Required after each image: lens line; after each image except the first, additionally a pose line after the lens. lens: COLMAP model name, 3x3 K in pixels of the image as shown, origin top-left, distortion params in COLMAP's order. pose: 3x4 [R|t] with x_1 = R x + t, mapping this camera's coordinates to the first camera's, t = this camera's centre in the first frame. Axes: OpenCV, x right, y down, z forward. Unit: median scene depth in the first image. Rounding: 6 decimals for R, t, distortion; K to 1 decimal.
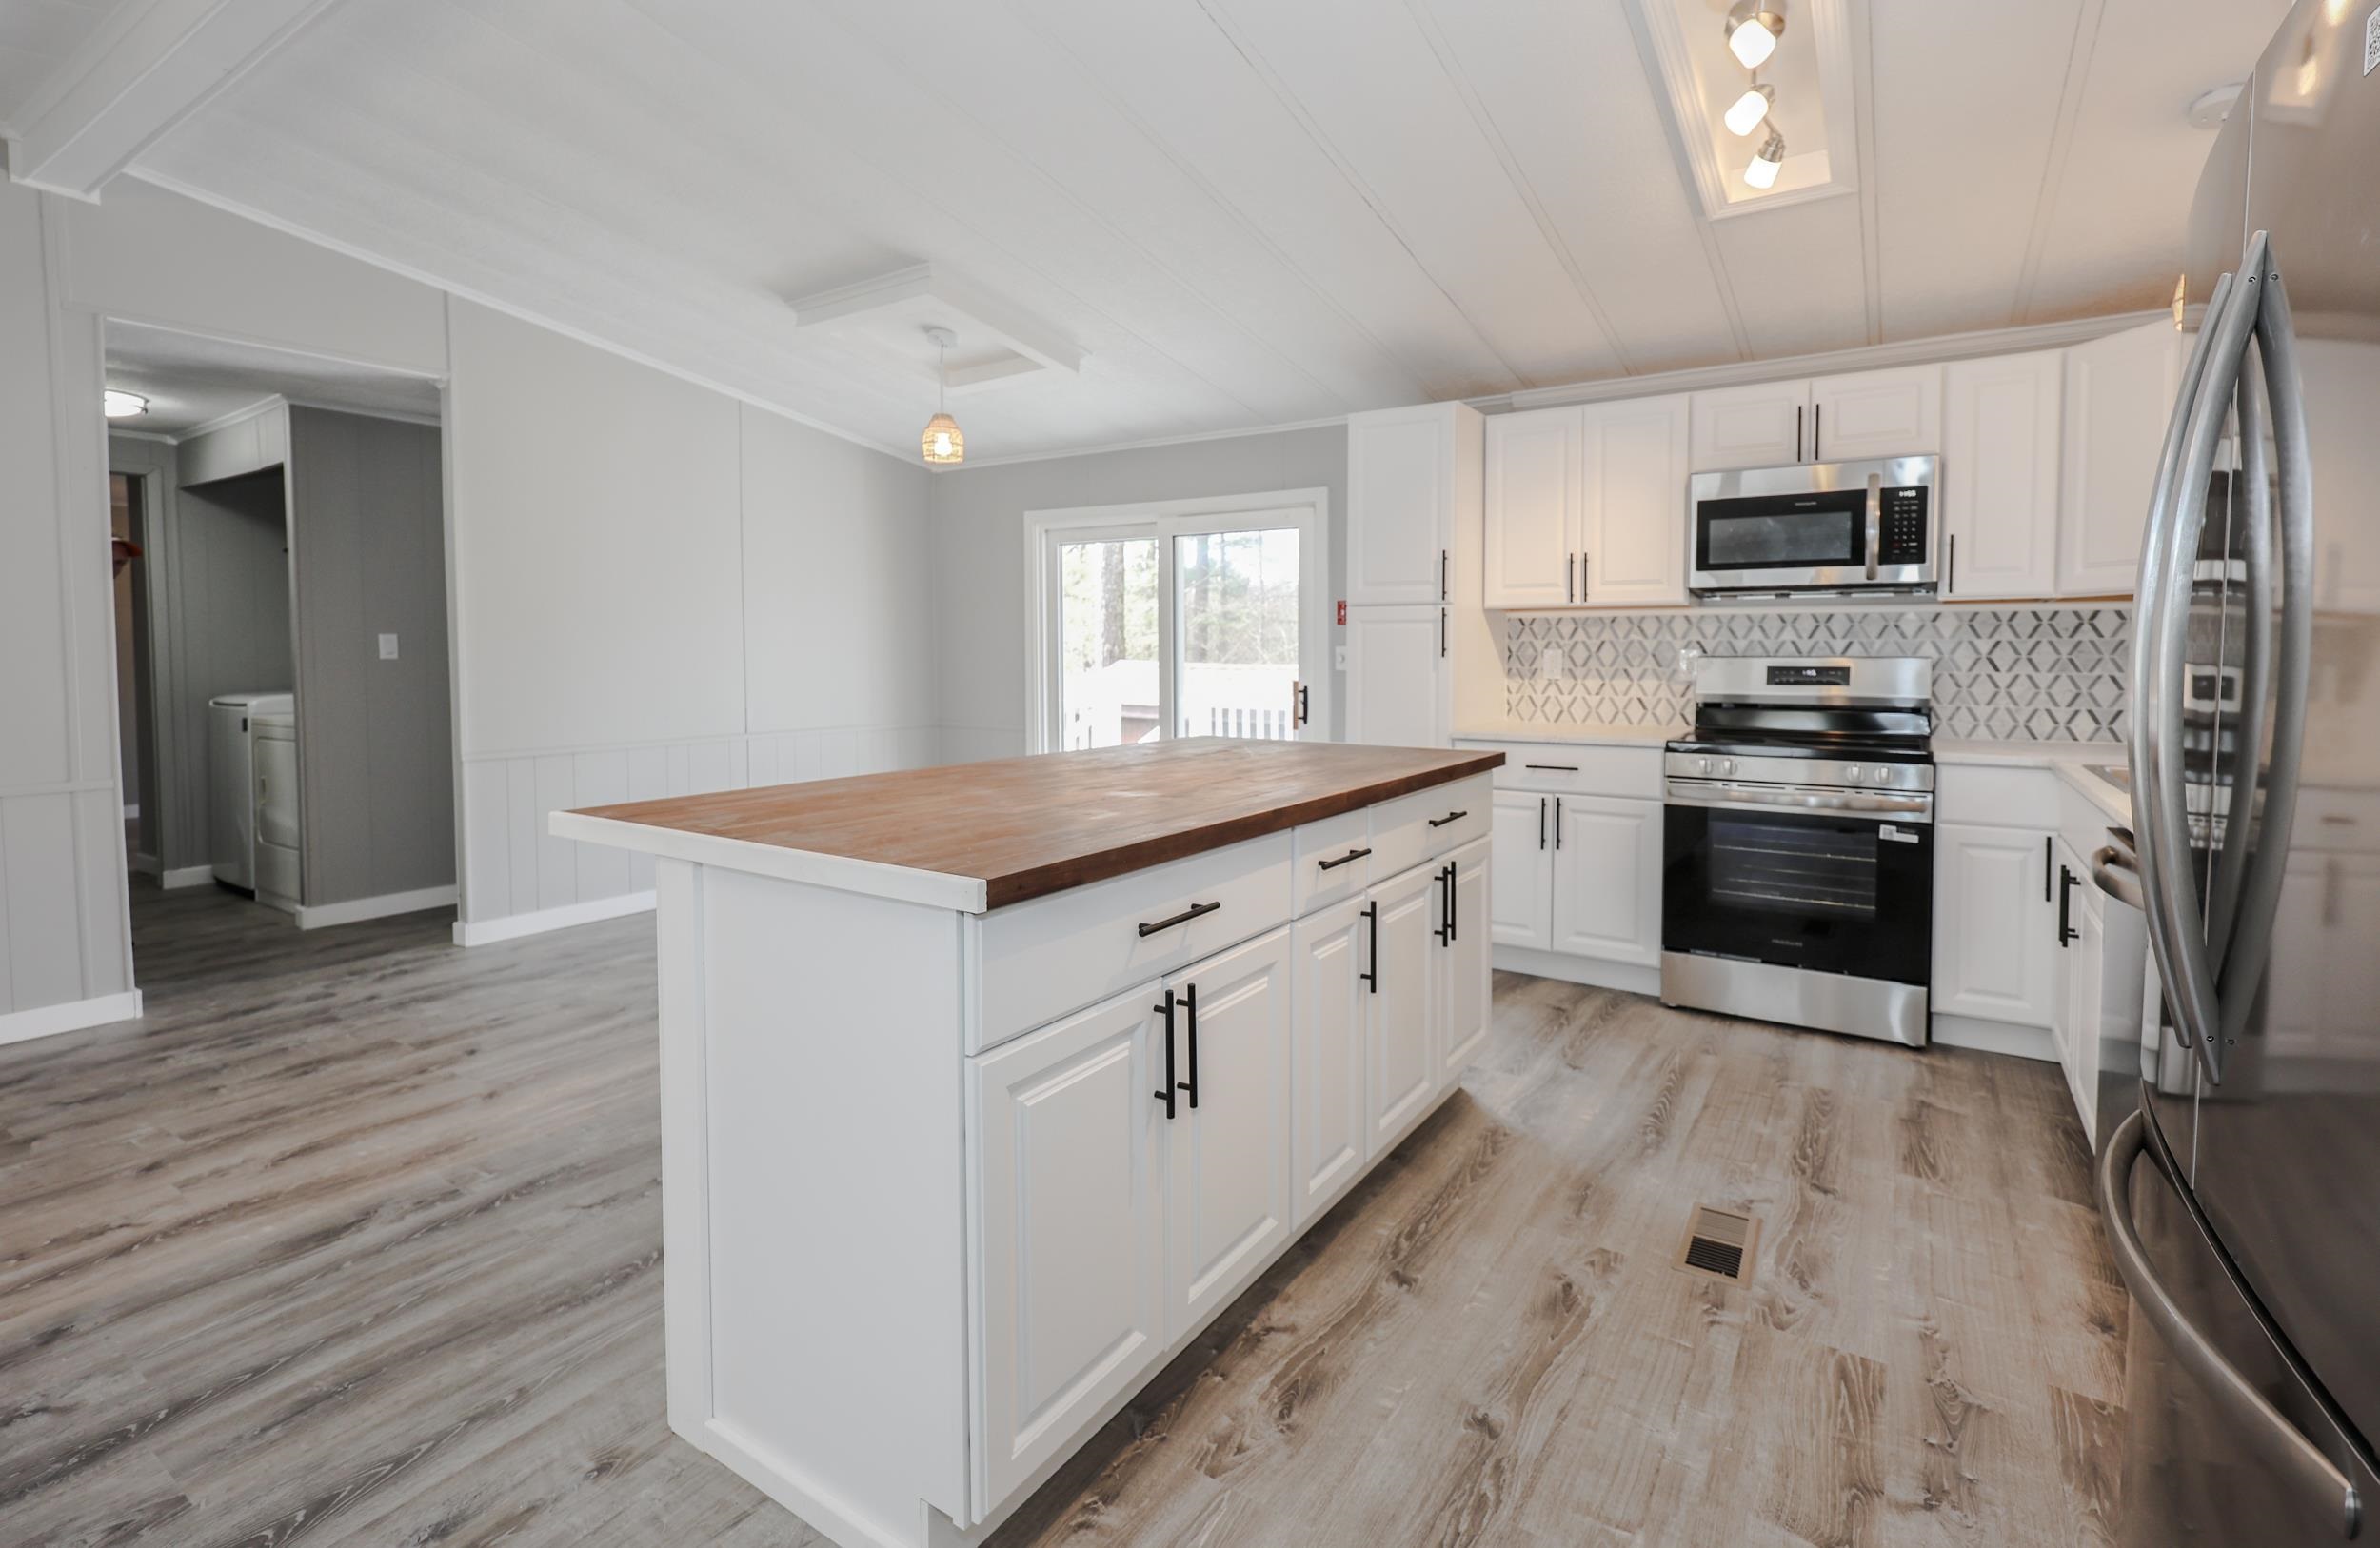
lens RADIAL K [[1061.8, 0, 1262.9], [0, 1061.8, 693.1], [0, 0, 1]] dist [0.005106, 0.000277]
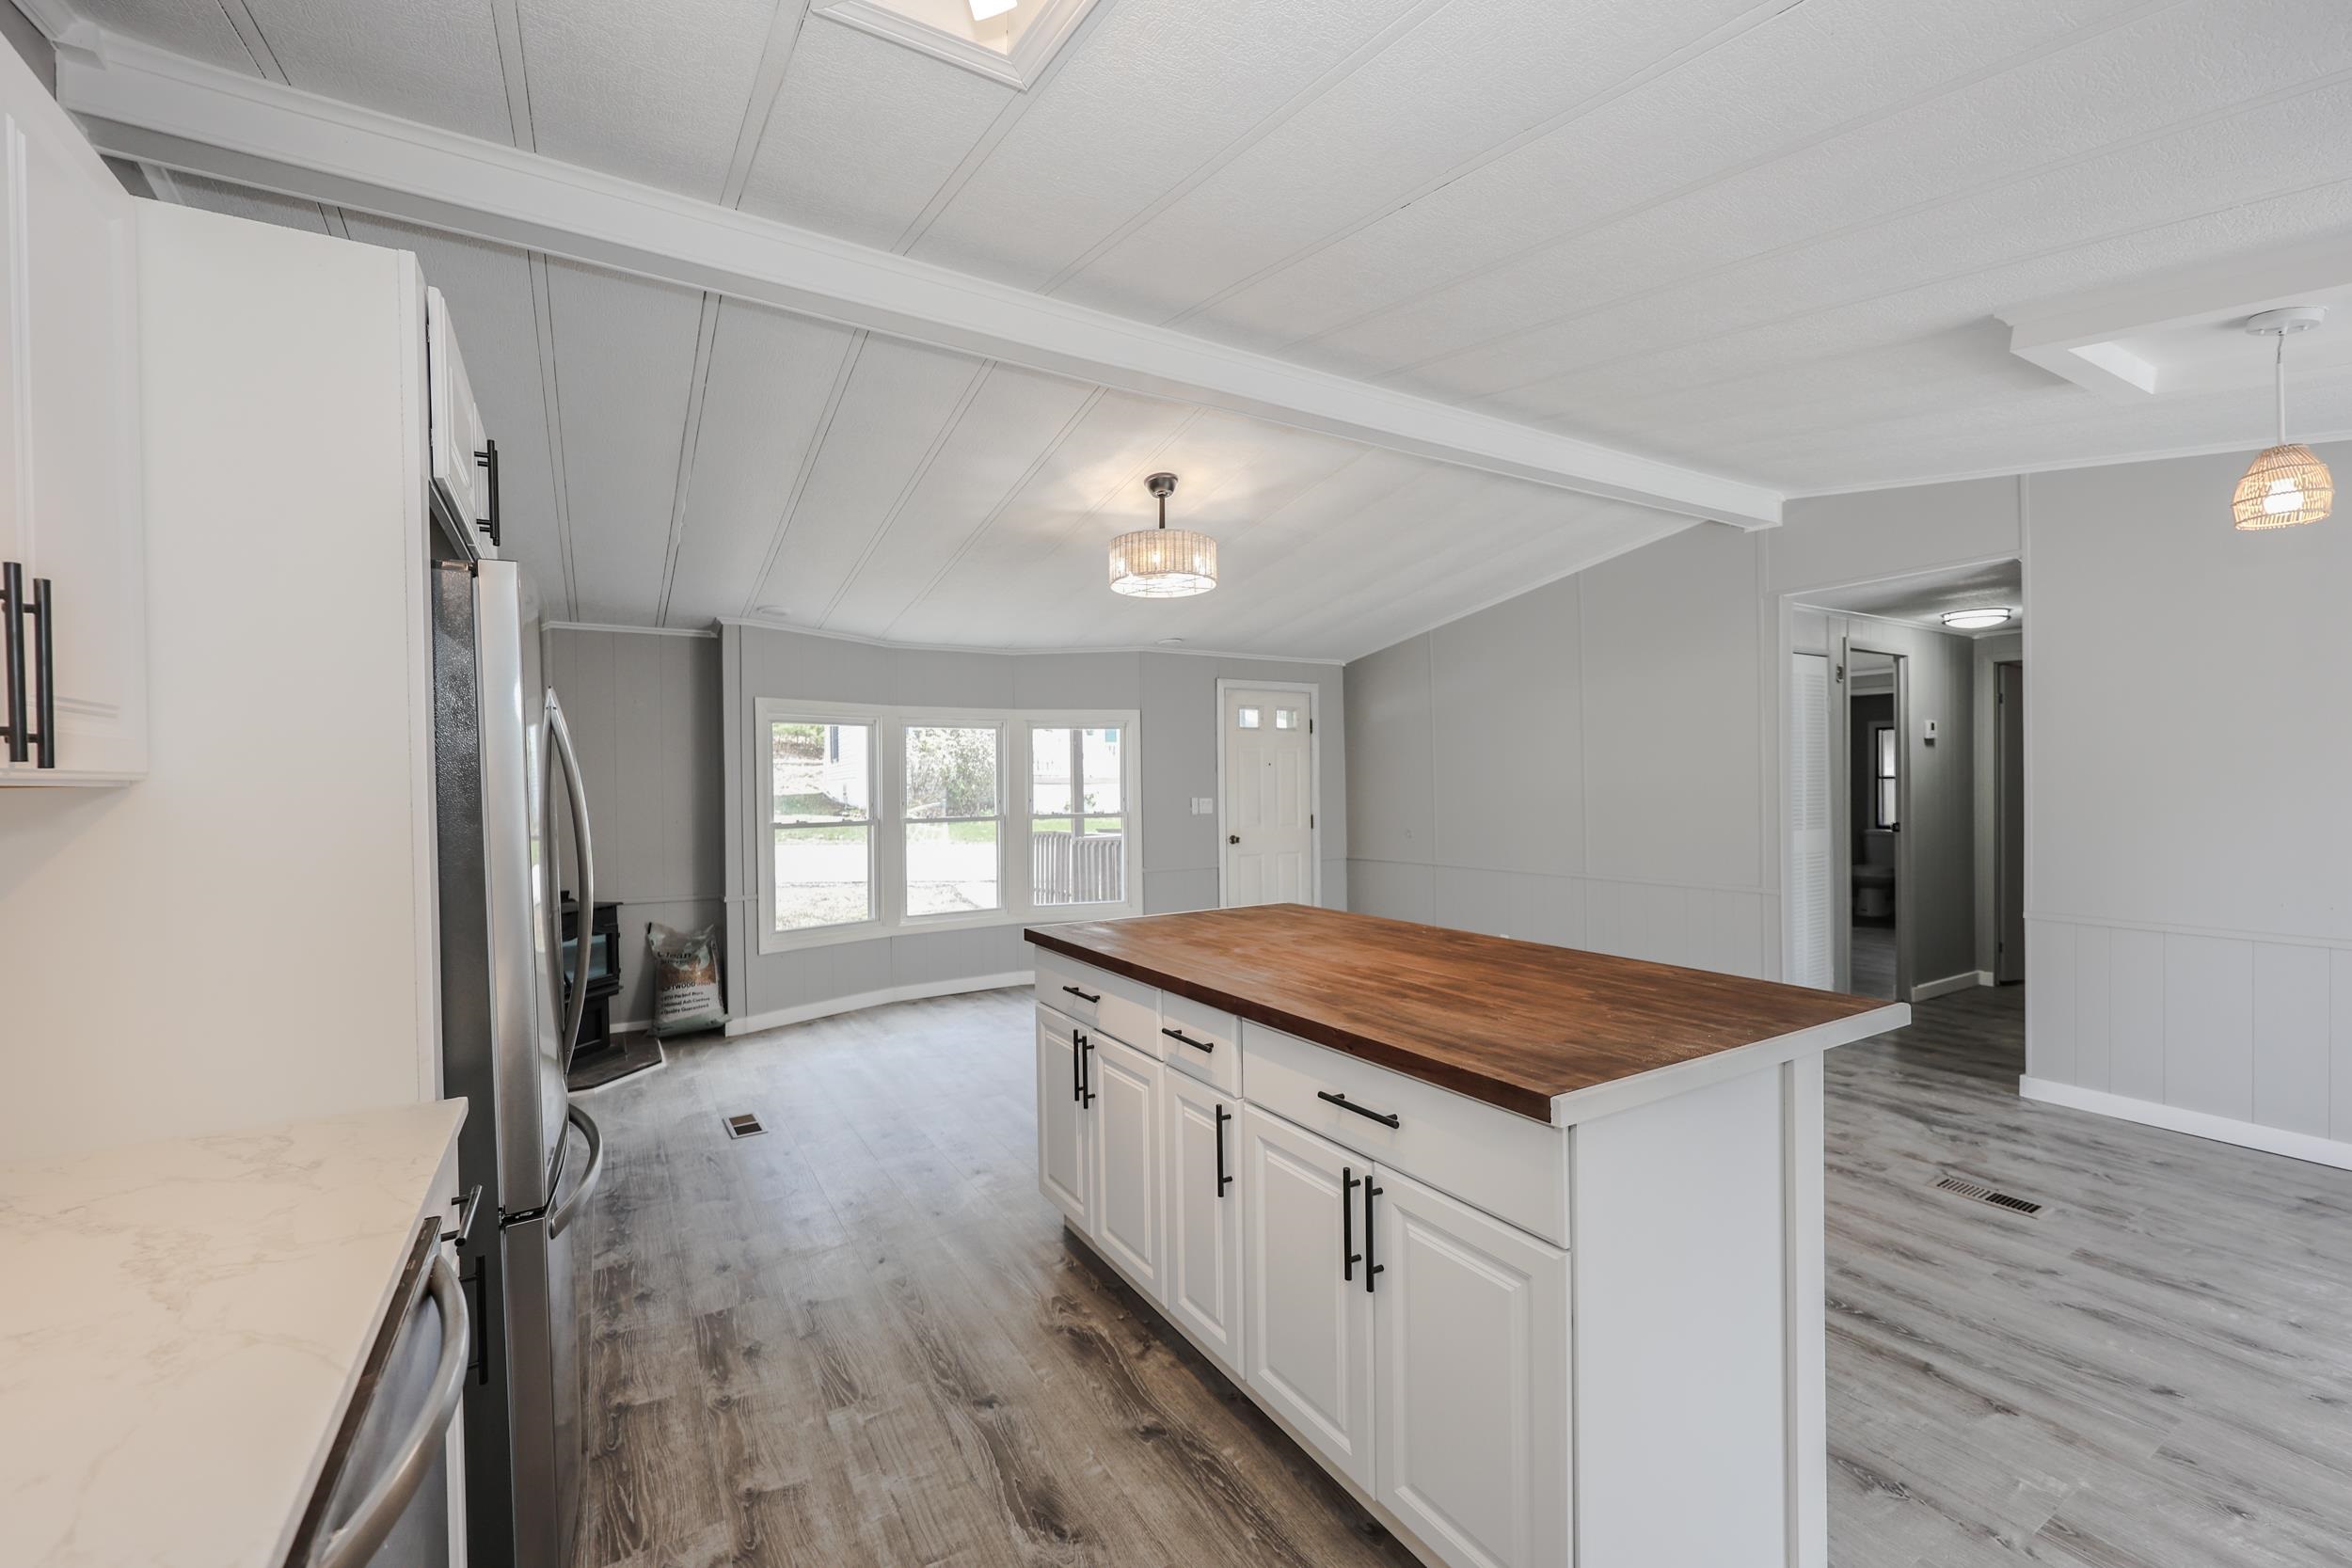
lens RADIAL K [[969.0, 0, 1164.9], [0, 969.0, 789.7], [0, 0, 1]] dist [0.002505, -0.001976]
pose [[-0.477681, 0.009767, -0.878479, 0.589164], [-0.022979, 0.999457, 0.023607, -0.078435], [0.878233, 0.031463, -0.477198, 0.869469]]
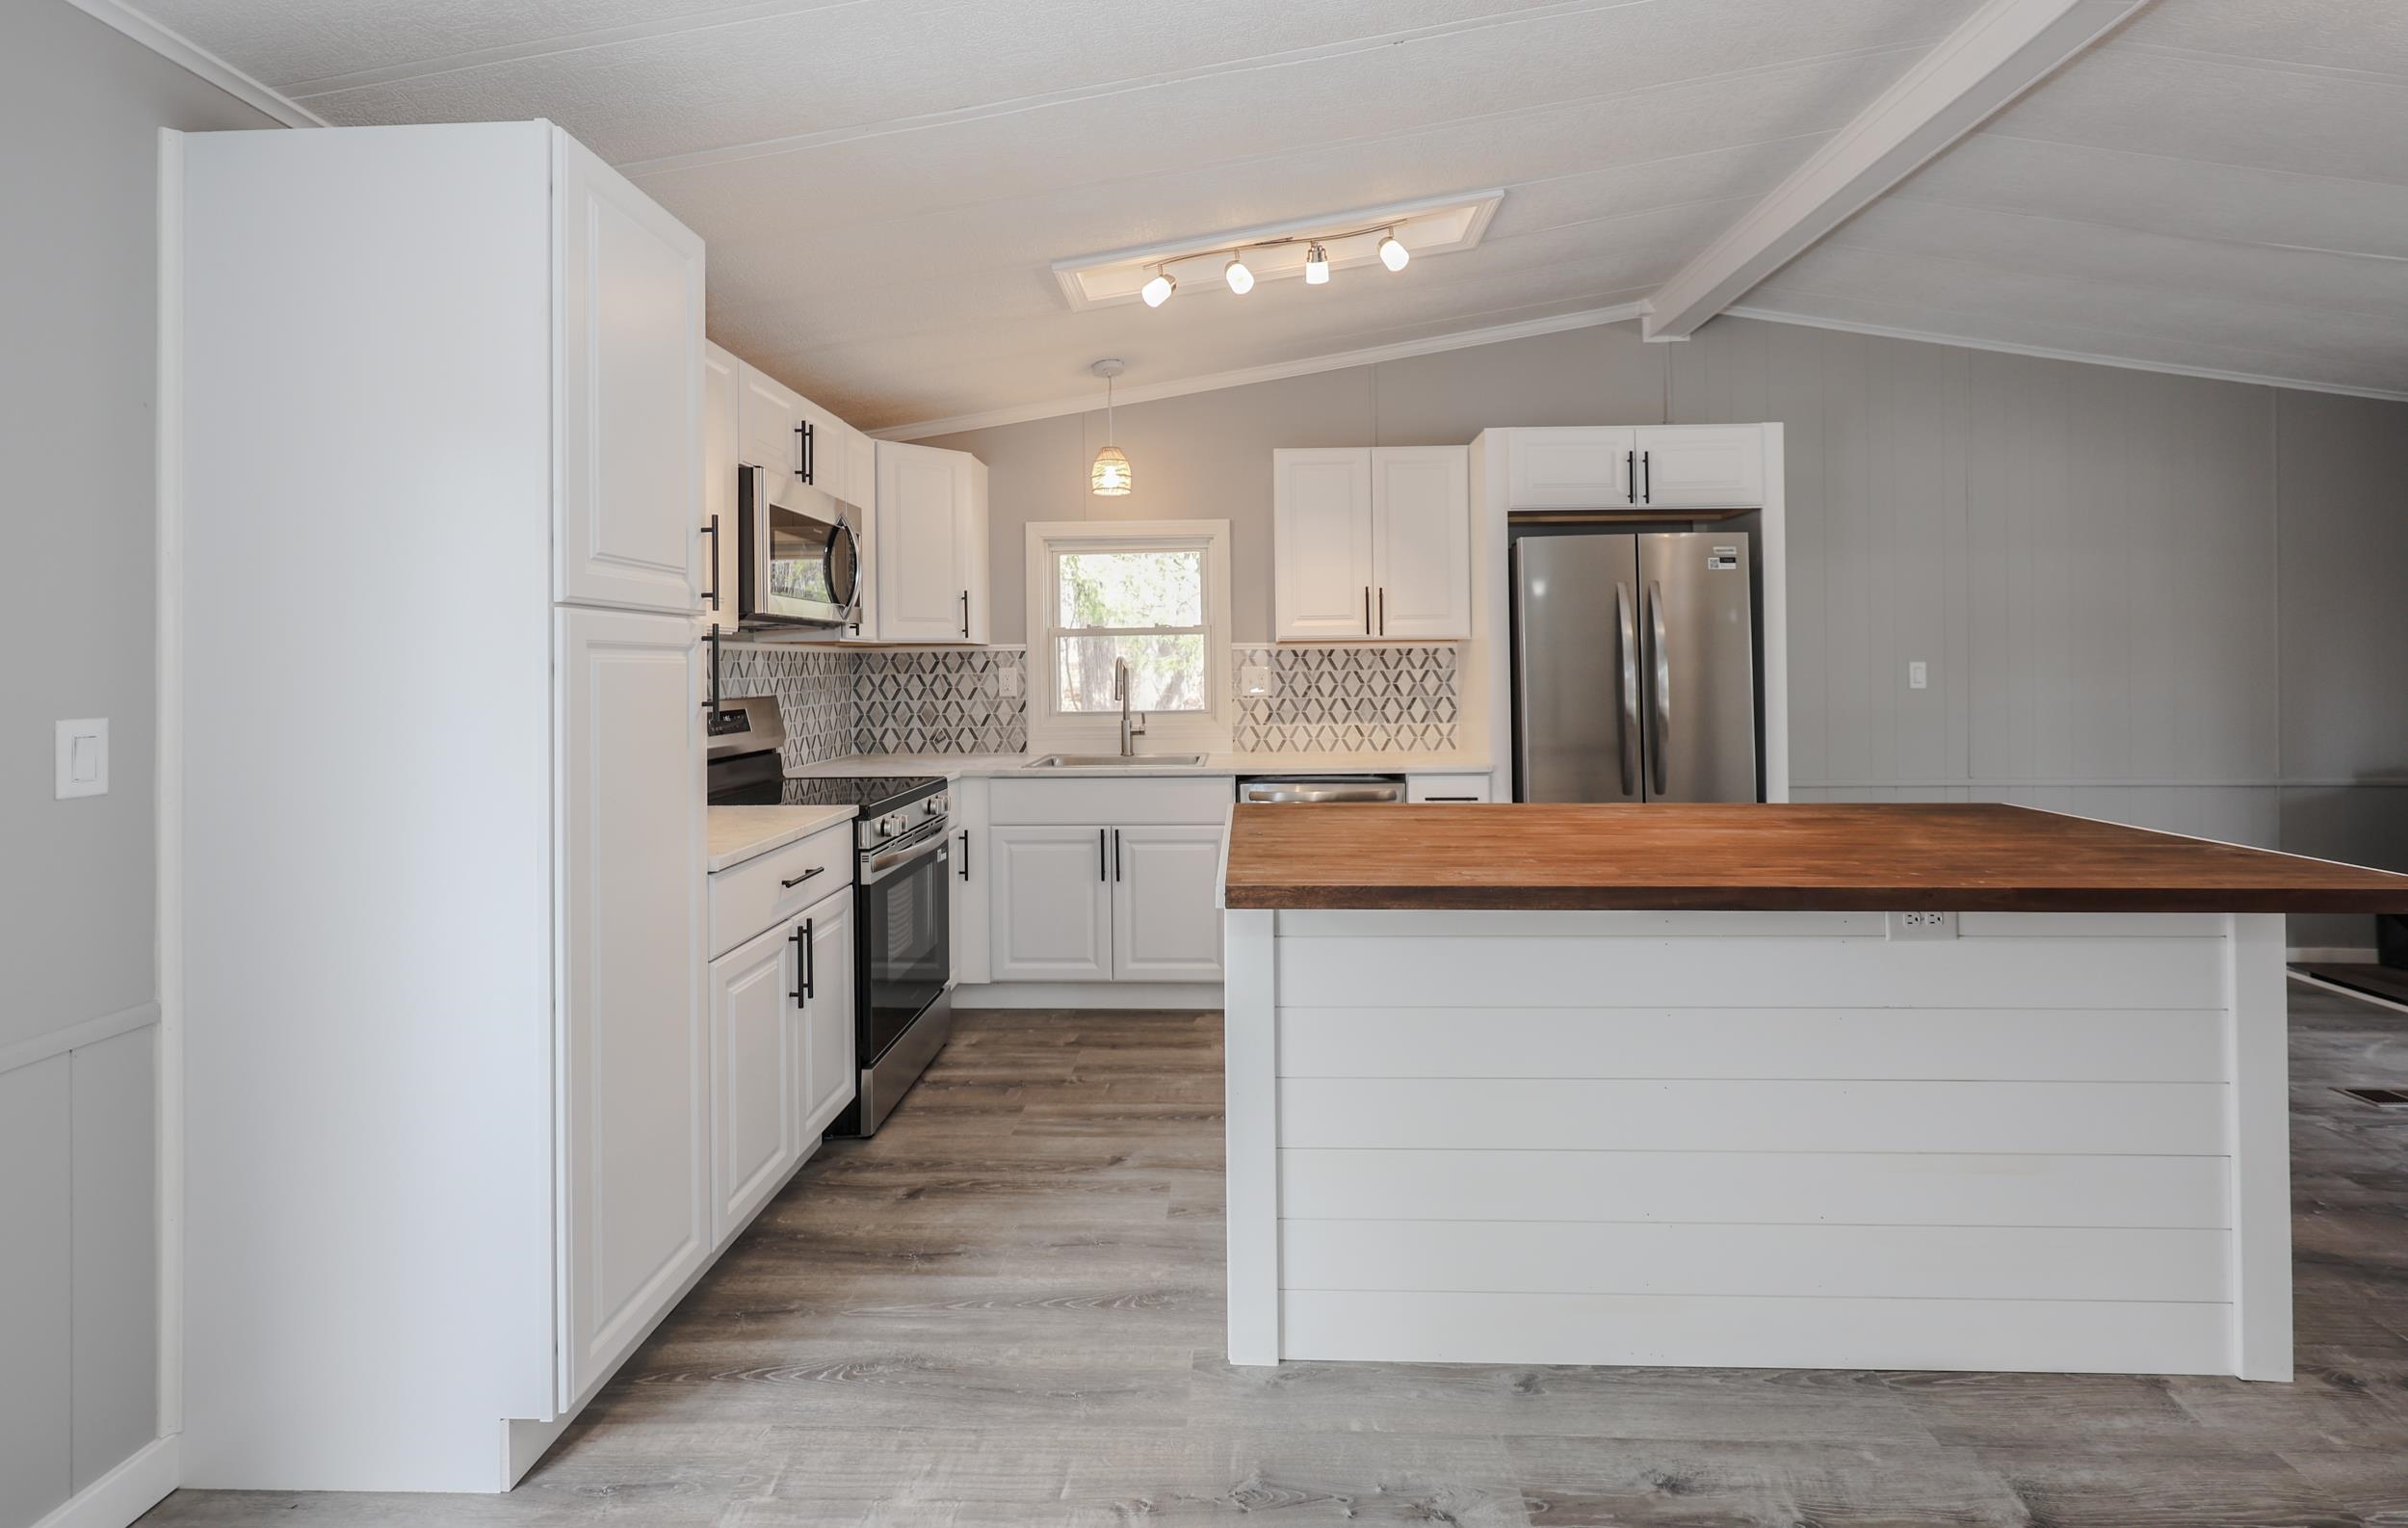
lens RADIAL K [[1074.9, 0, 1207.8], [0, 1074.9, 657.2], [0, 0, 1]] dist [0.008705, -0.000149]
pose [[-0.494820, 0.005414, 0.868978, -0.474899], [0.041139, 0.999005, 0.017201, -0.074378], [-0.868021, 0.044261, -0.494551, 1.210190]]
